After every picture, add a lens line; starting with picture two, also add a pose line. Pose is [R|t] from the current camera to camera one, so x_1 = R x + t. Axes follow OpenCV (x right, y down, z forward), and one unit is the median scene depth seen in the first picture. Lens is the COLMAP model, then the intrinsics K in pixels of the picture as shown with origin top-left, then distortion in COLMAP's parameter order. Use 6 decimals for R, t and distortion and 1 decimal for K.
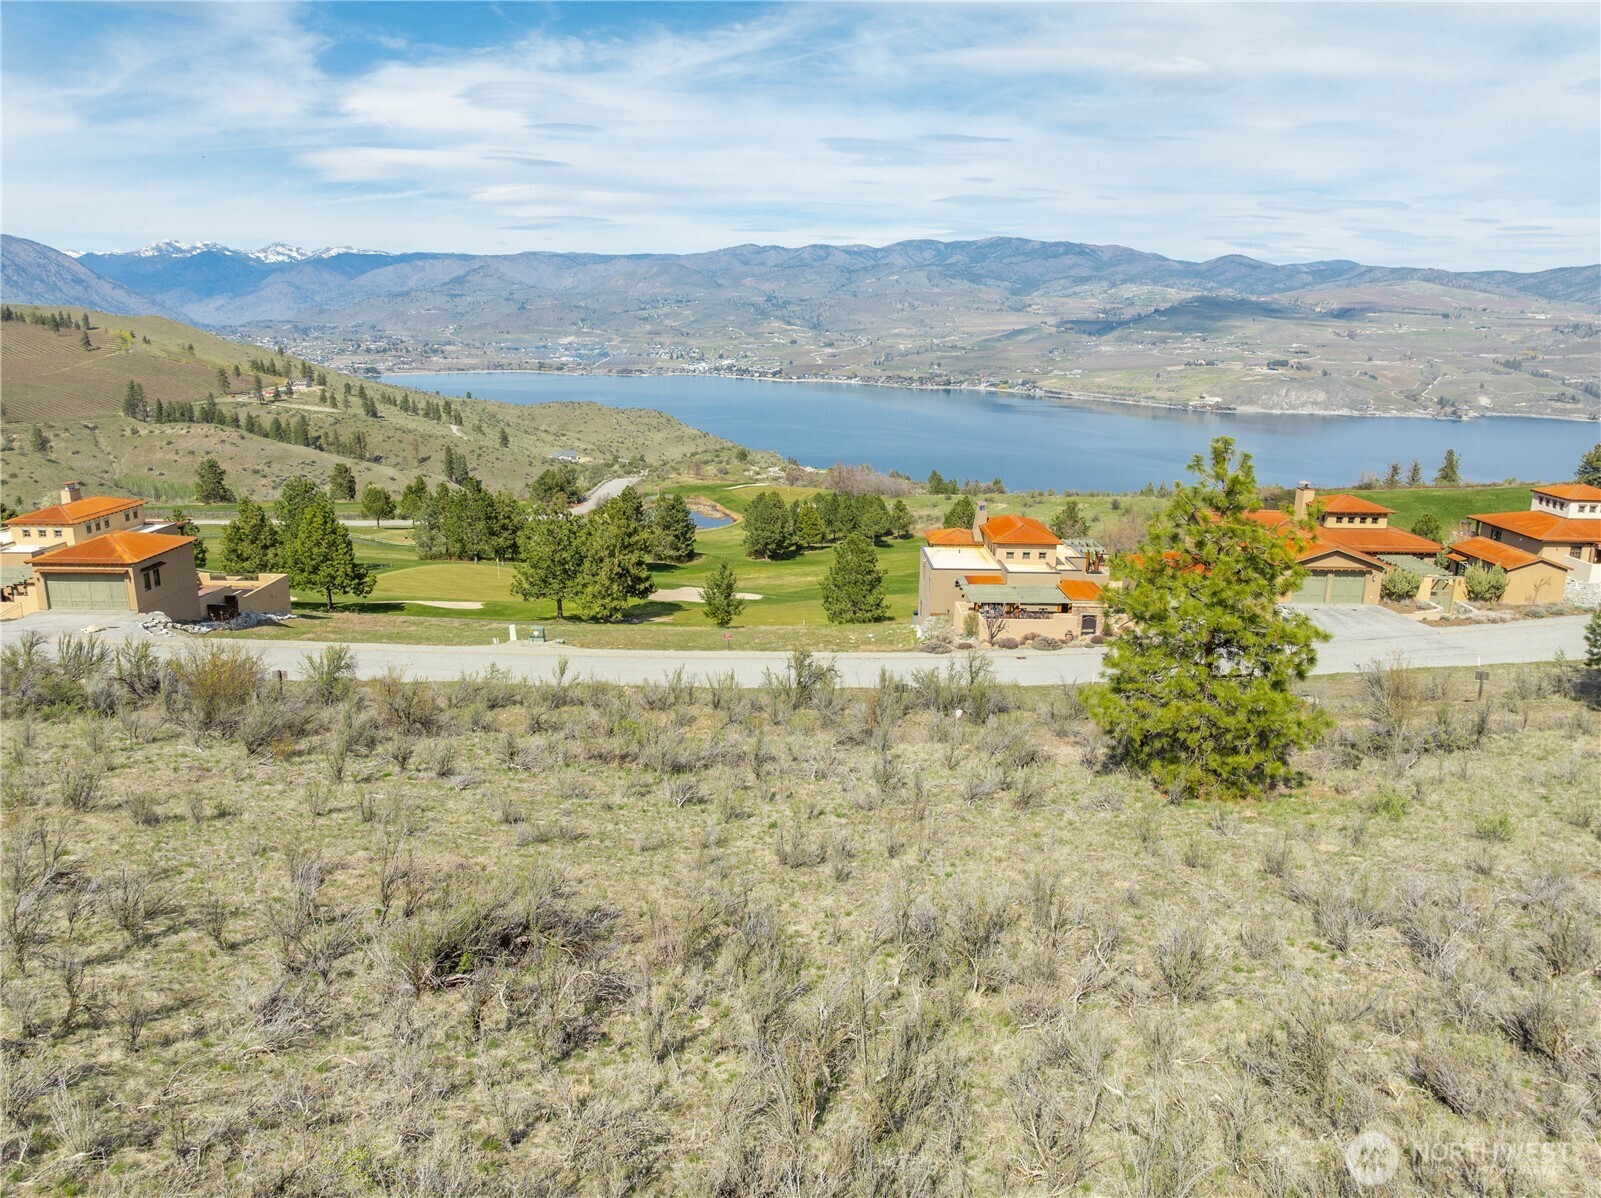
lens RADIAL K [[1126.2, 0, 801.1], [0, 1126.2, 603.1], [0, 0, 1]] dist [-0.032879, -0.008593]
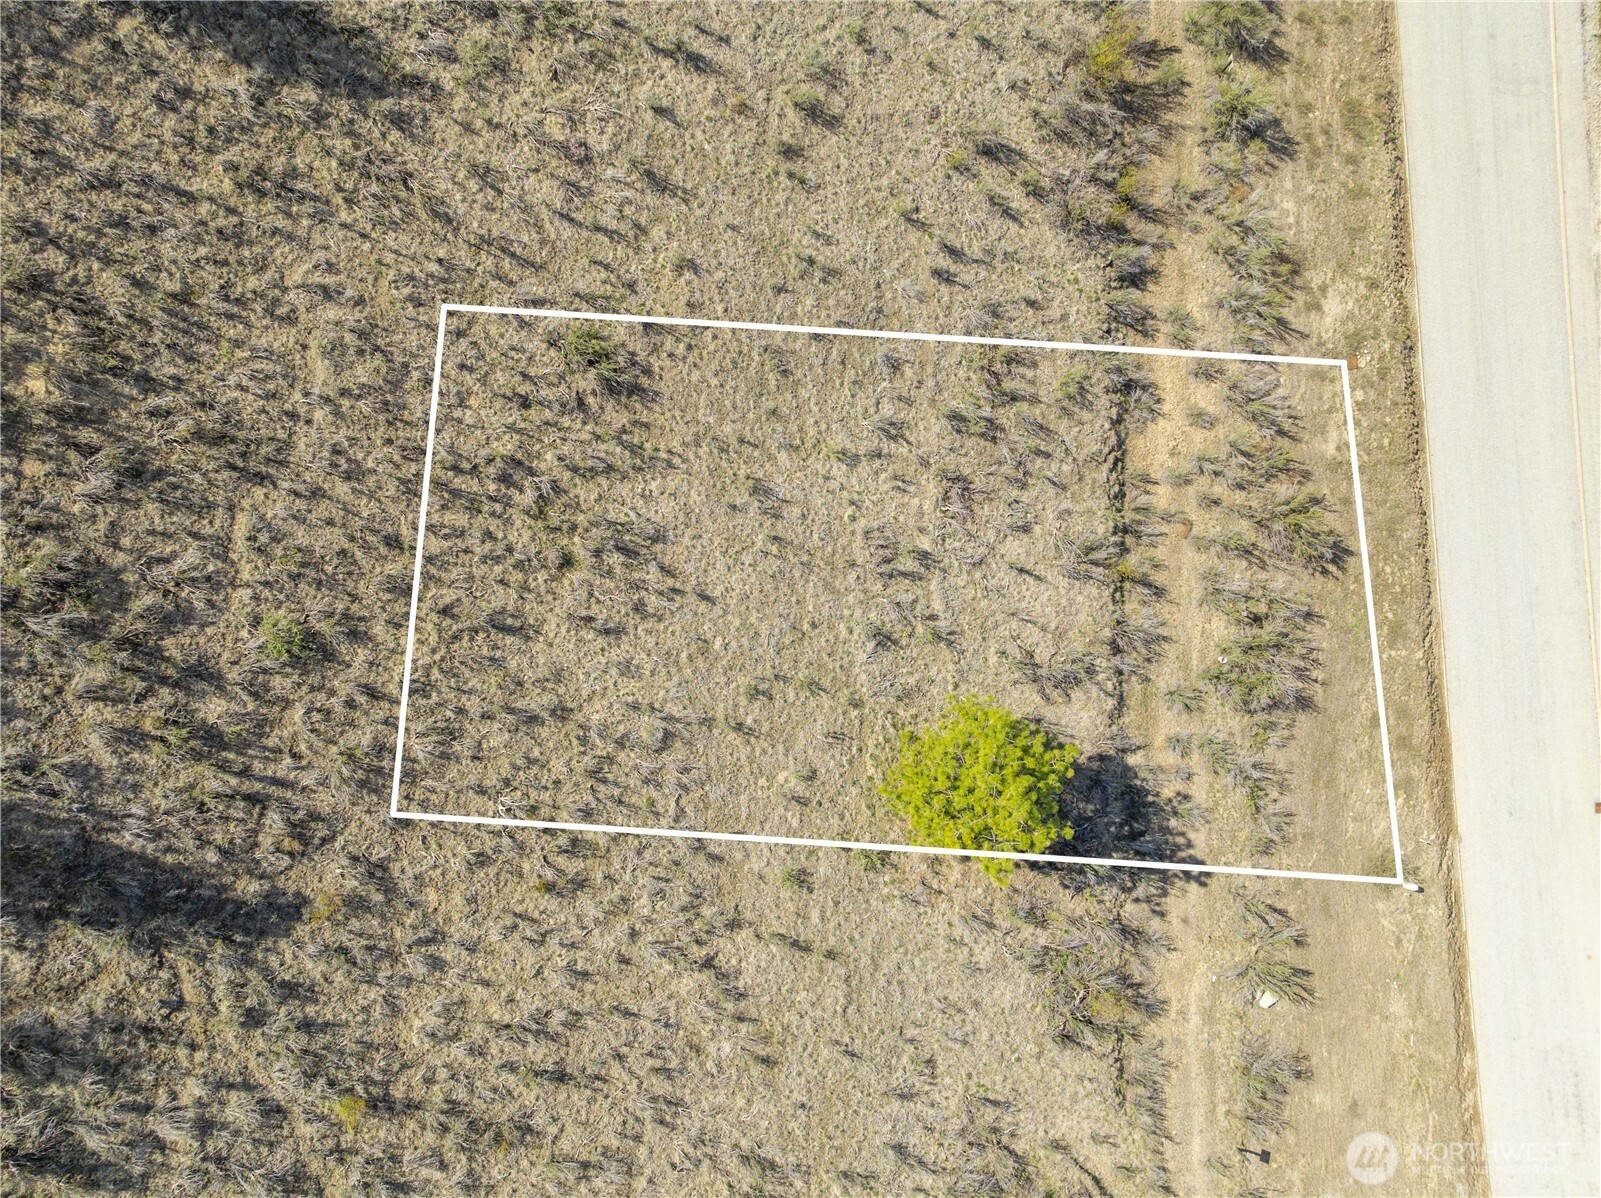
lens RADIAL K [[1128.2, 0, 800.5], [0, 1128.2, 599.0], [0, 0, 1]] dist [-0.034706, -0.005728]
pose [[-0.036968, 0.998795, -0.032265, 0.054148], [-0.267856, 0.021202, 0.963226, -0.360609], [0.962749, 0.044251, 0.266750, 0.118859]]
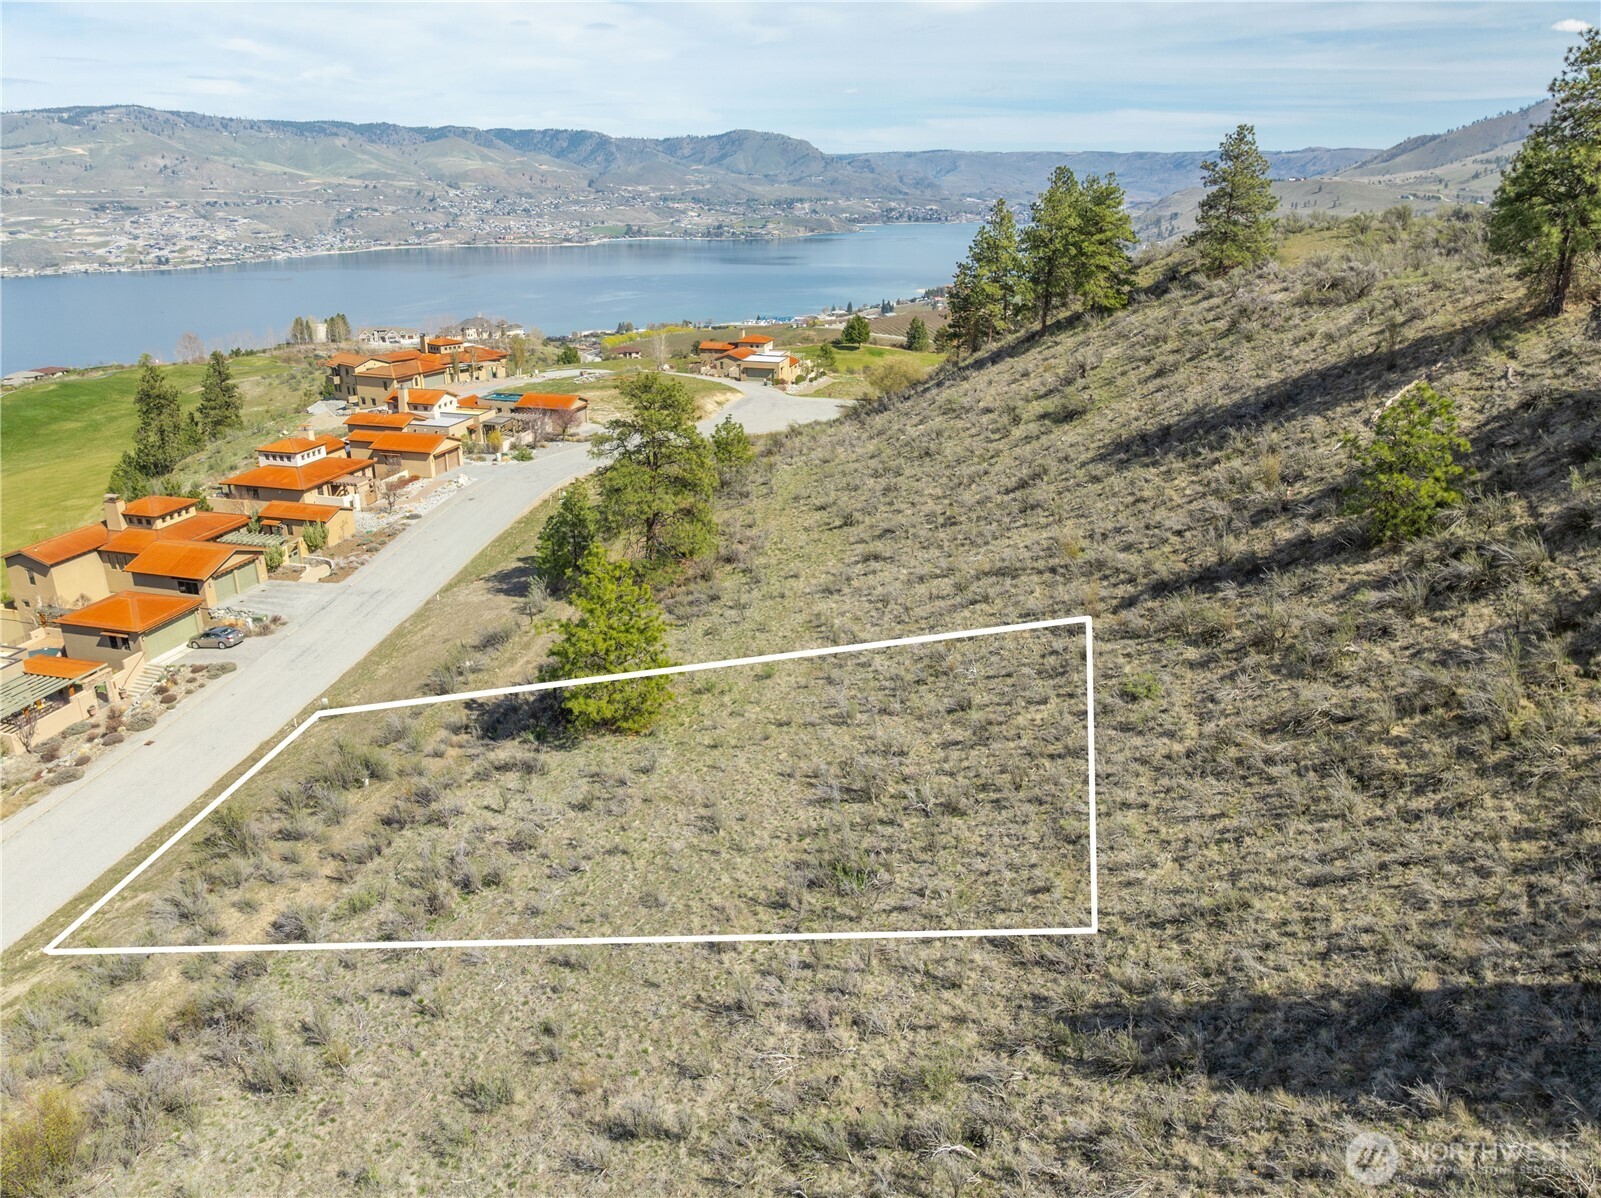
lens RADIAL K [[1134.1, 0, 800.5], [0, 1134.1, 599.0], [0, 0, 1]] dist [-0.054323, 0.027494]
pose [[0.242625, -0.351746, 0.904106, -0.346441], [0.239547, 0.924817, 0.295519, -0.148951], [-0.940080, 0.144875, 0.308643, 0.039075]]
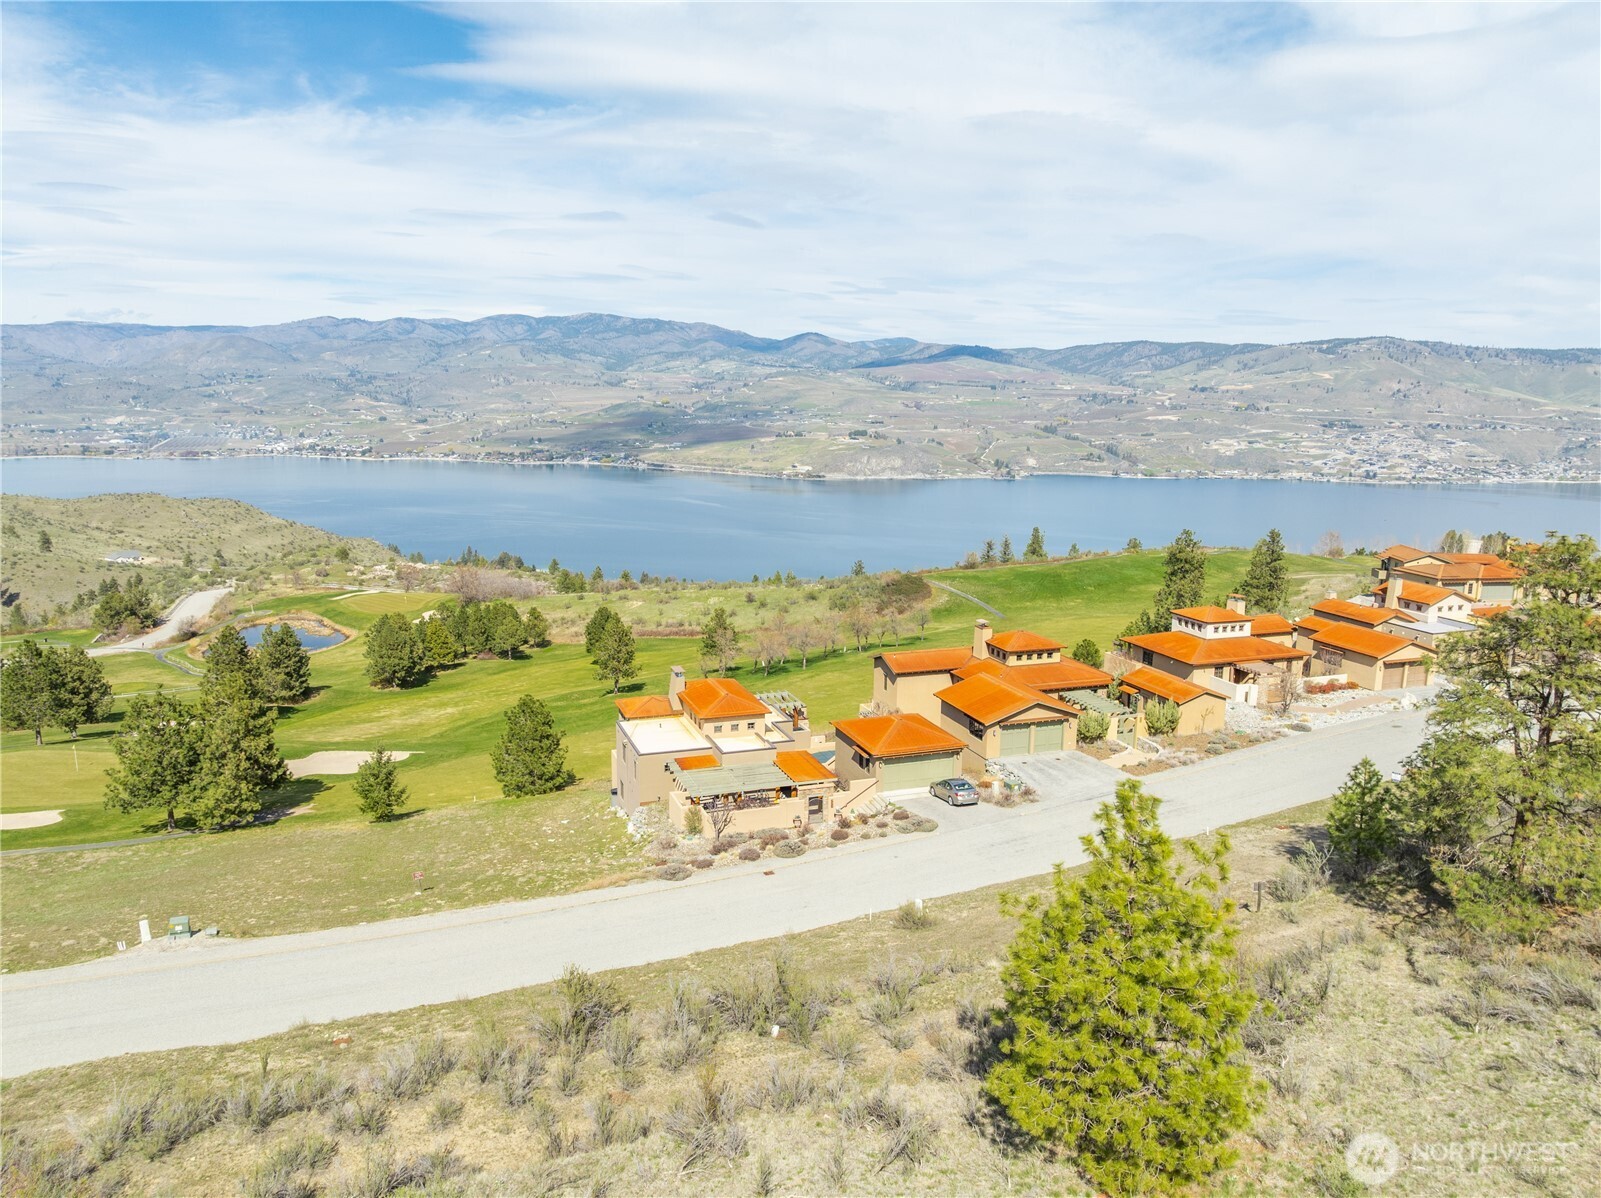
lens RADIAL K [[1126.2, 0, 801.1], [0, 1126.2, 603.1], [0, 0, 1]] dist [-0.032879, -0.008593]
pose [[0.940255, -0.063605, 0.334476, -0.043685], [0.084389, 0.995278, -0.047963, -0.075541], [-0.329846, 0.073324, 0.941183, 0.068668]]
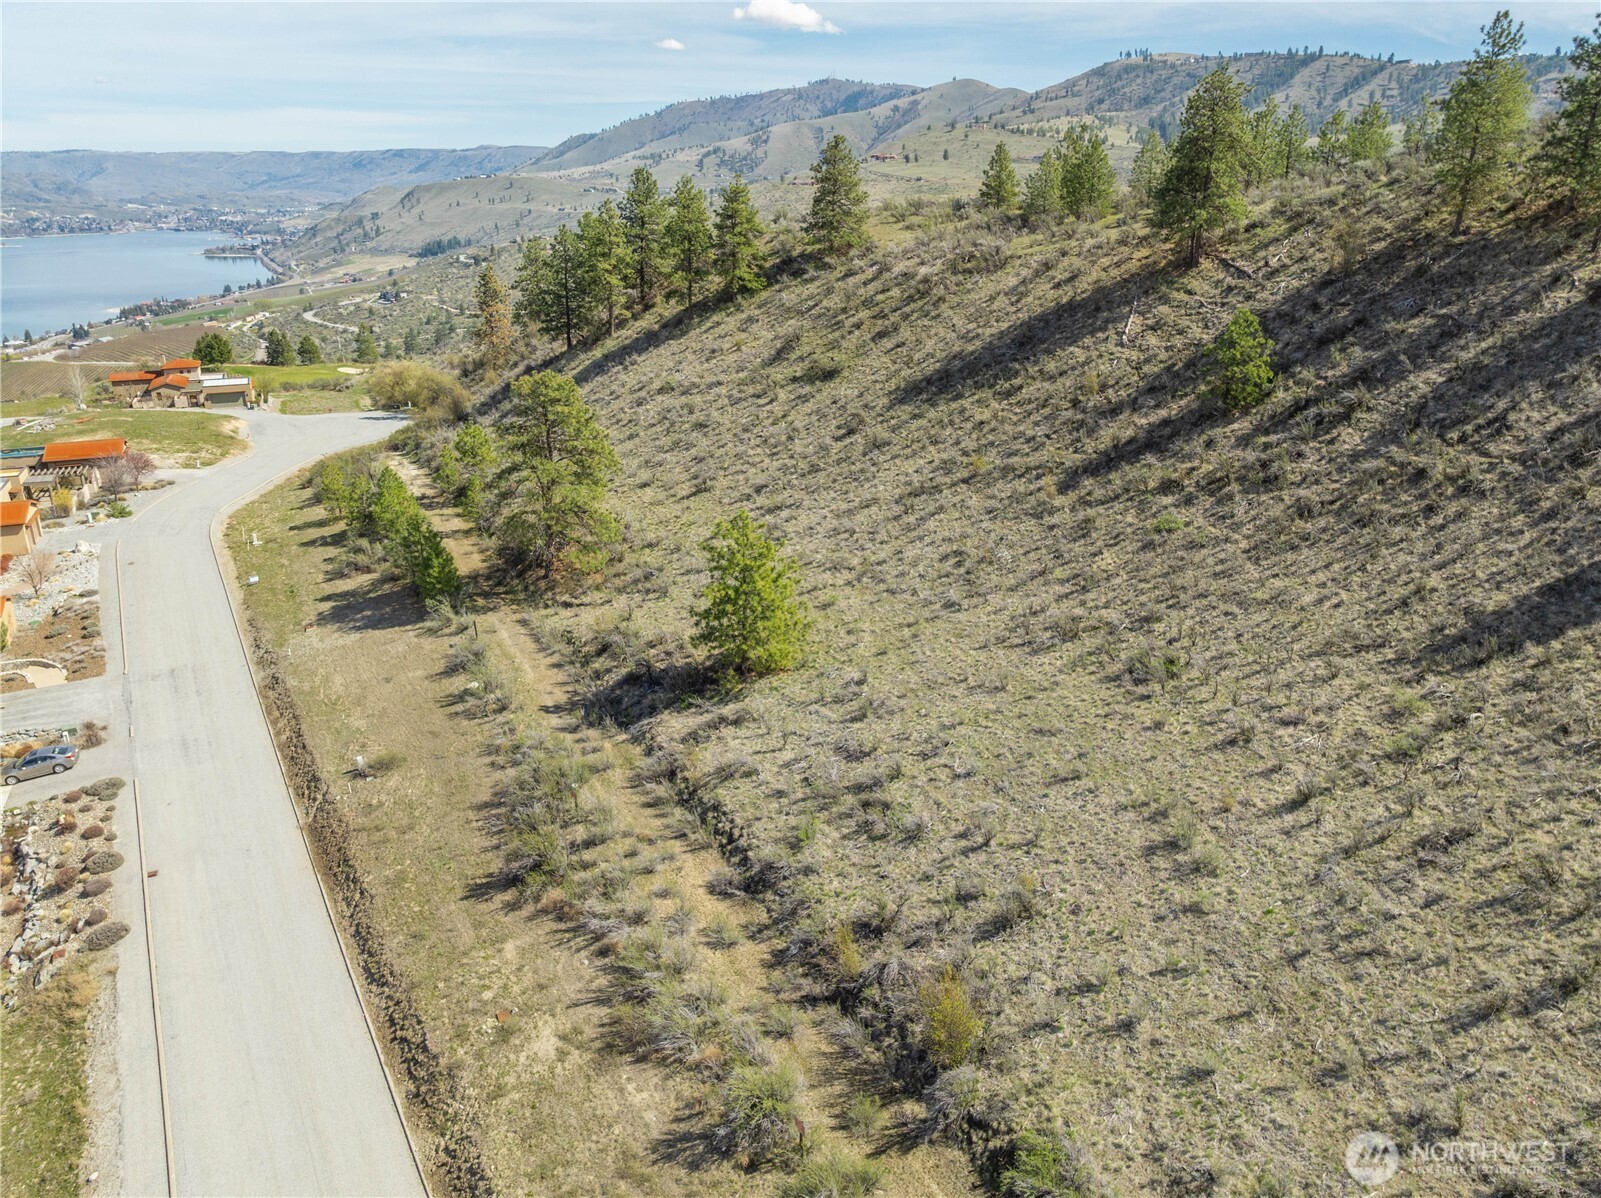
lens RADIAL K [[1134.1, 0, 800.5], [0, 1134.1, 599.0], [0, 0, 1]] dist [-0.054323, 0.027494]
pose [[-0.406250, -0.333250, 0.850826, -0.413089], [0.216442, 0.869532, 0.443923, -0.252622], [-0.887758, 0.364498, -0.281117, 0.435807]]
